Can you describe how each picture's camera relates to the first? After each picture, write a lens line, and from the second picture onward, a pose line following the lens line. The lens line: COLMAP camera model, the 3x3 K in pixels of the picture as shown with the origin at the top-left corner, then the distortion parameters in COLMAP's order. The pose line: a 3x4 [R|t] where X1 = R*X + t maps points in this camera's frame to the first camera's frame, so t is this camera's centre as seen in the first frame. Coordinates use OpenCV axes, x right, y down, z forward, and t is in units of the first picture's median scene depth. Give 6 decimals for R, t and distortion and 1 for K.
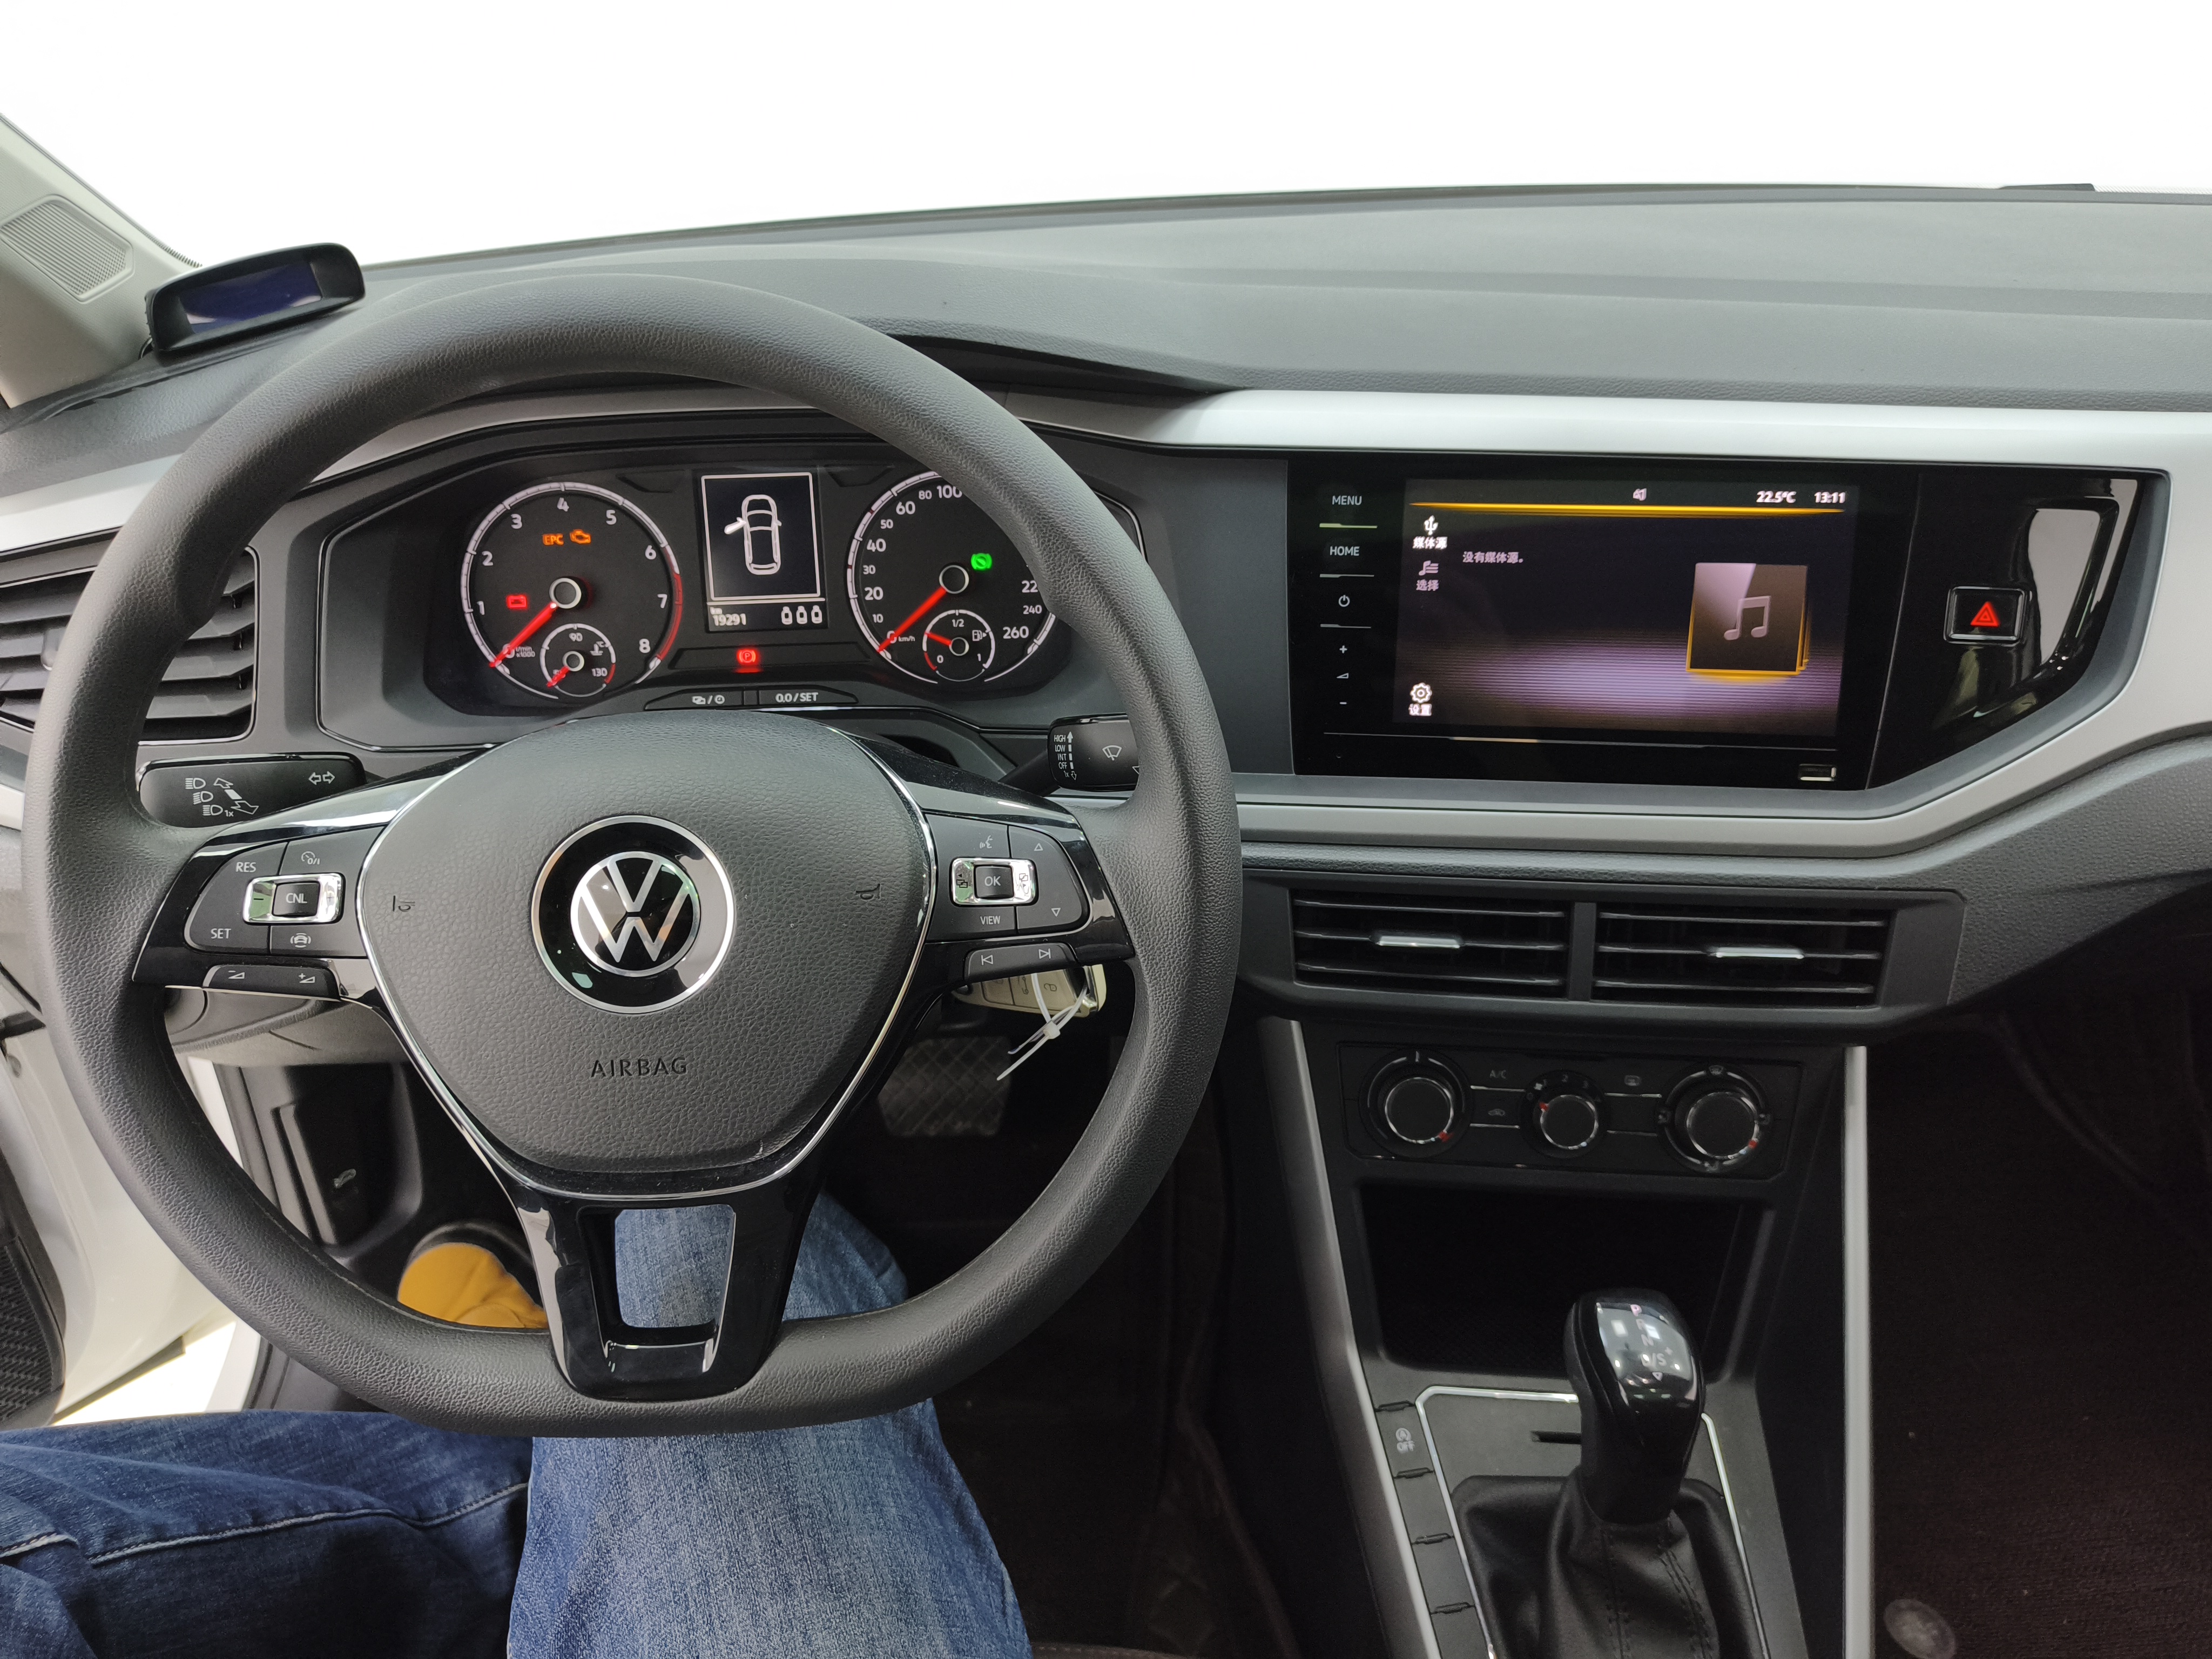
lens RADIAL K [[1503.4, 0, 1163.0], [0, 1503.4, 831.2], [0, 0, 1]] dist [0.048562, -0.065838]
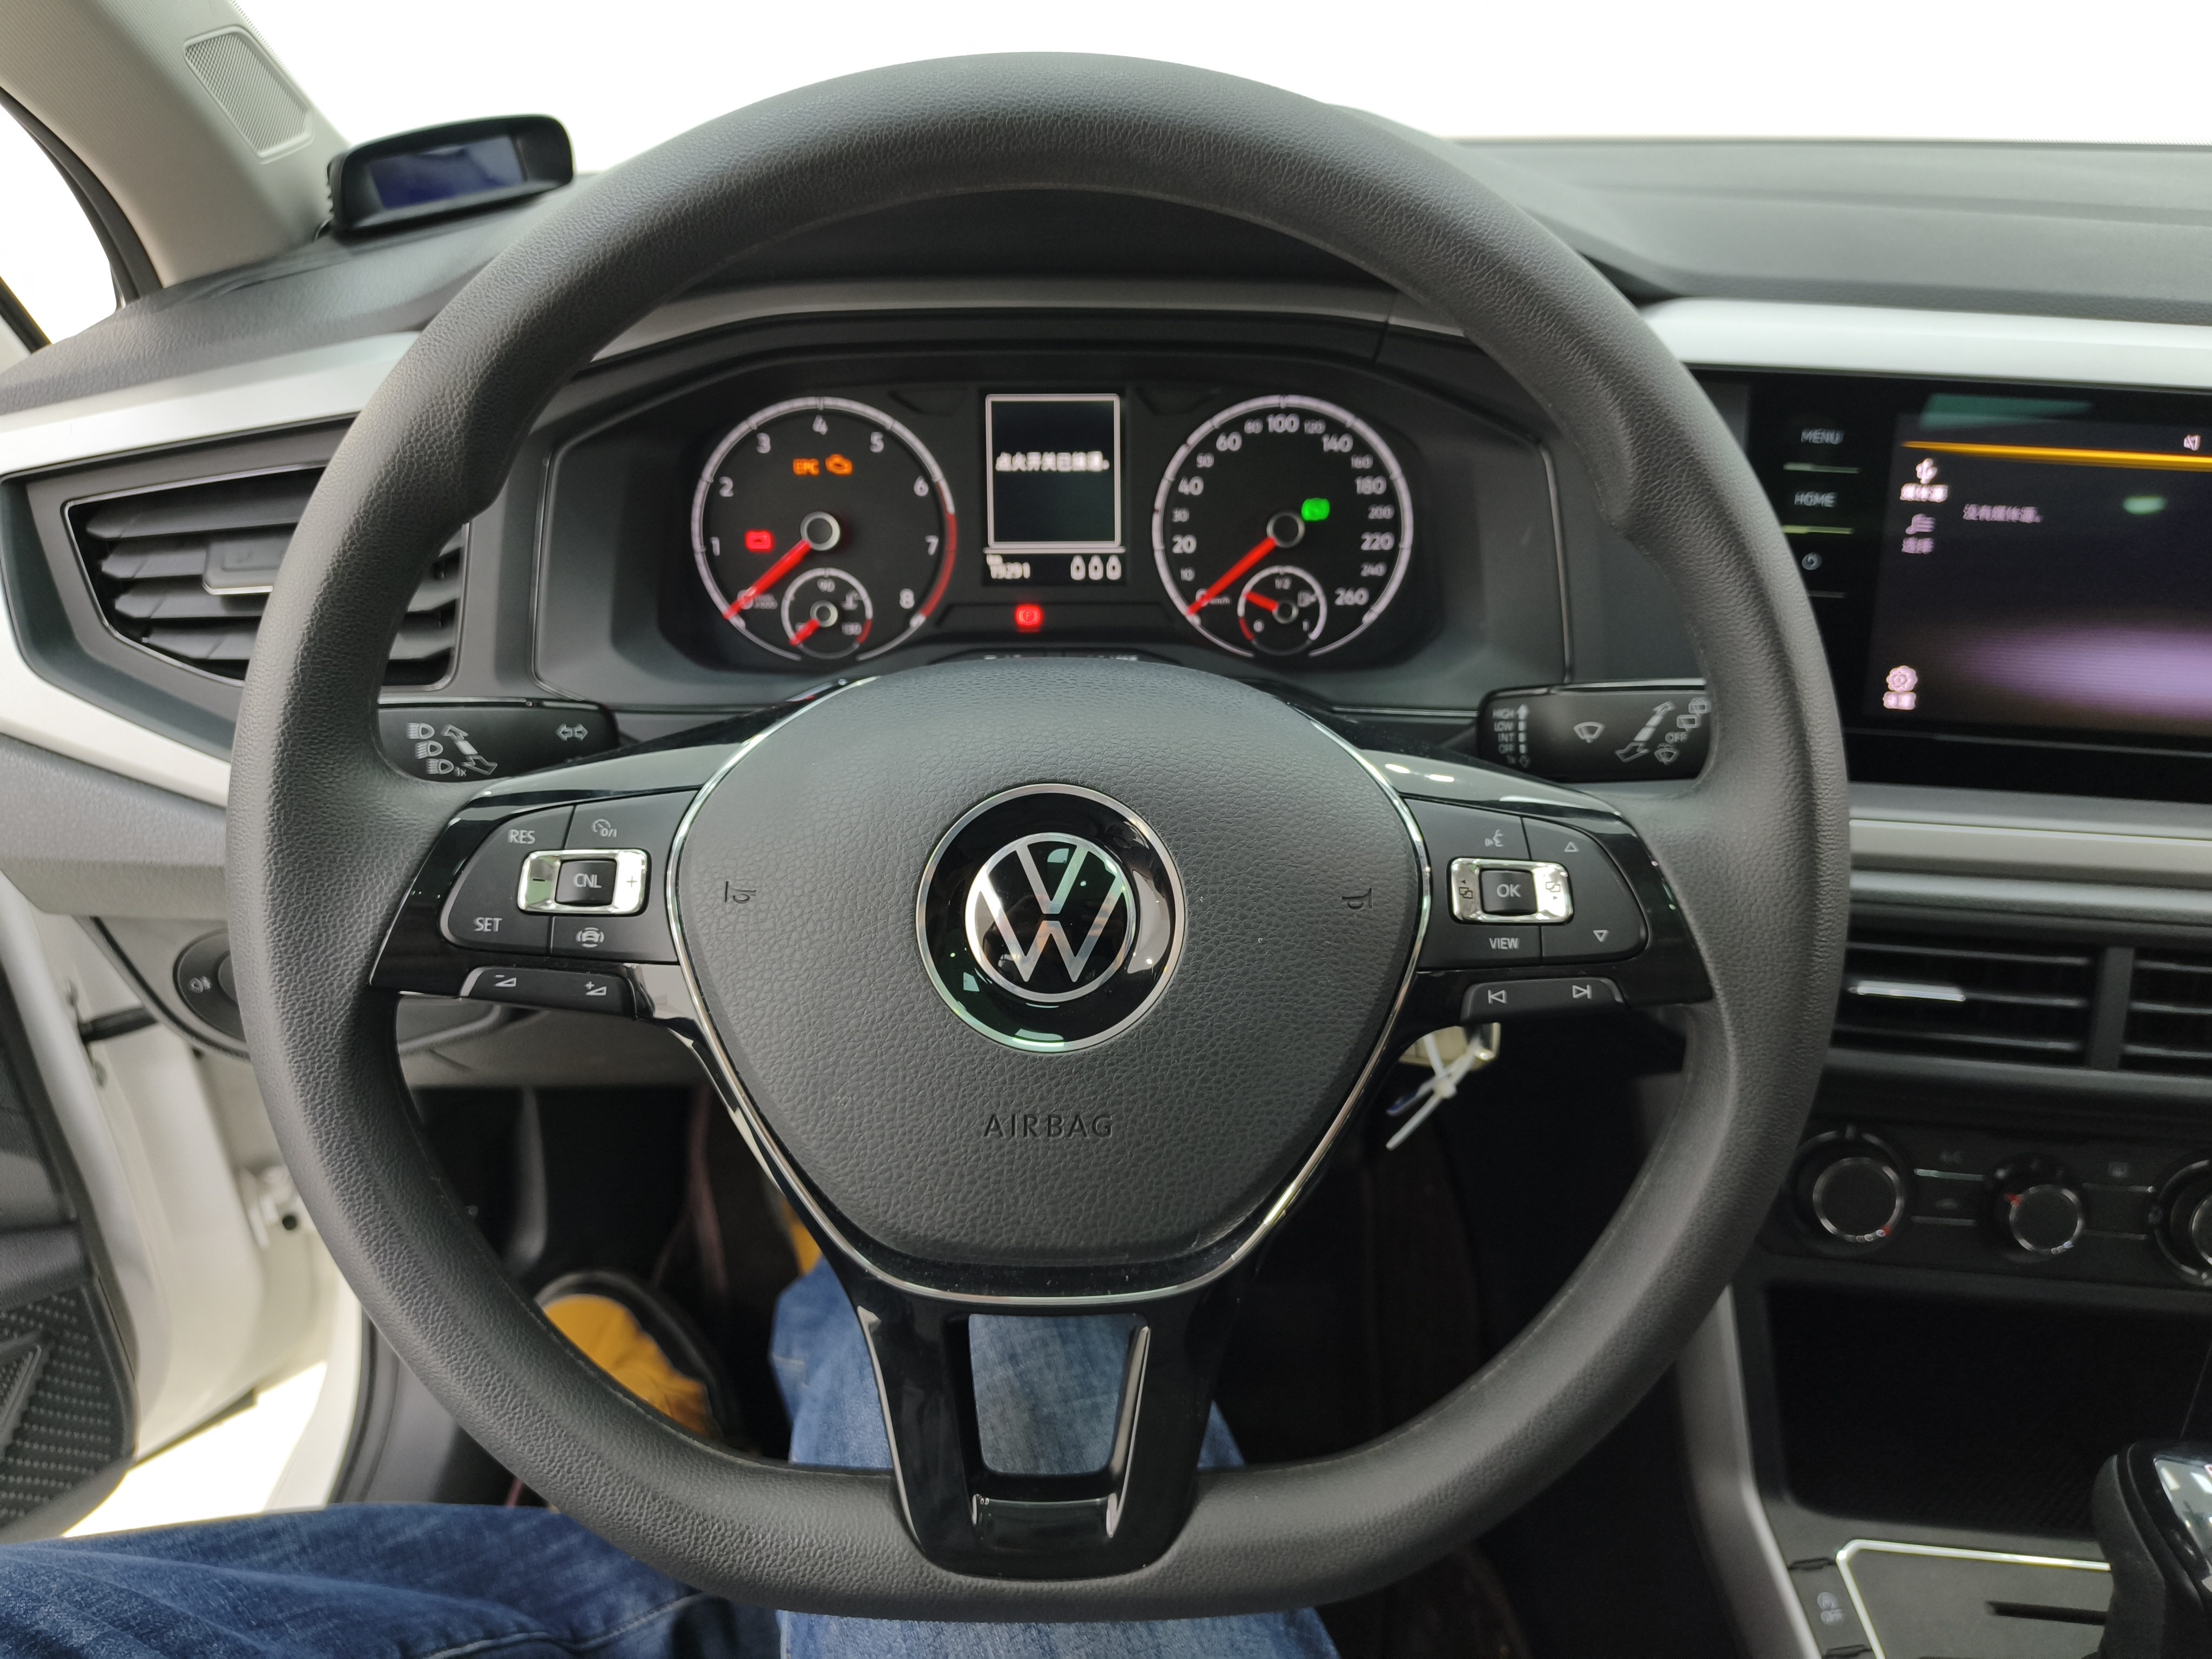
lens RADIAL K [[1462.3, 0, 1106.0], [0, 1462.3, 829.5], [0, 0, 1]] dist [0.045970, -0.077396]
pose [[0.999384, 0.034318, -0.007275, -0.230880], [-0.034487, 0.999102, -0.024607, 0.020749], [0.006425, 0.024843, 0.999671, 0.205043]]
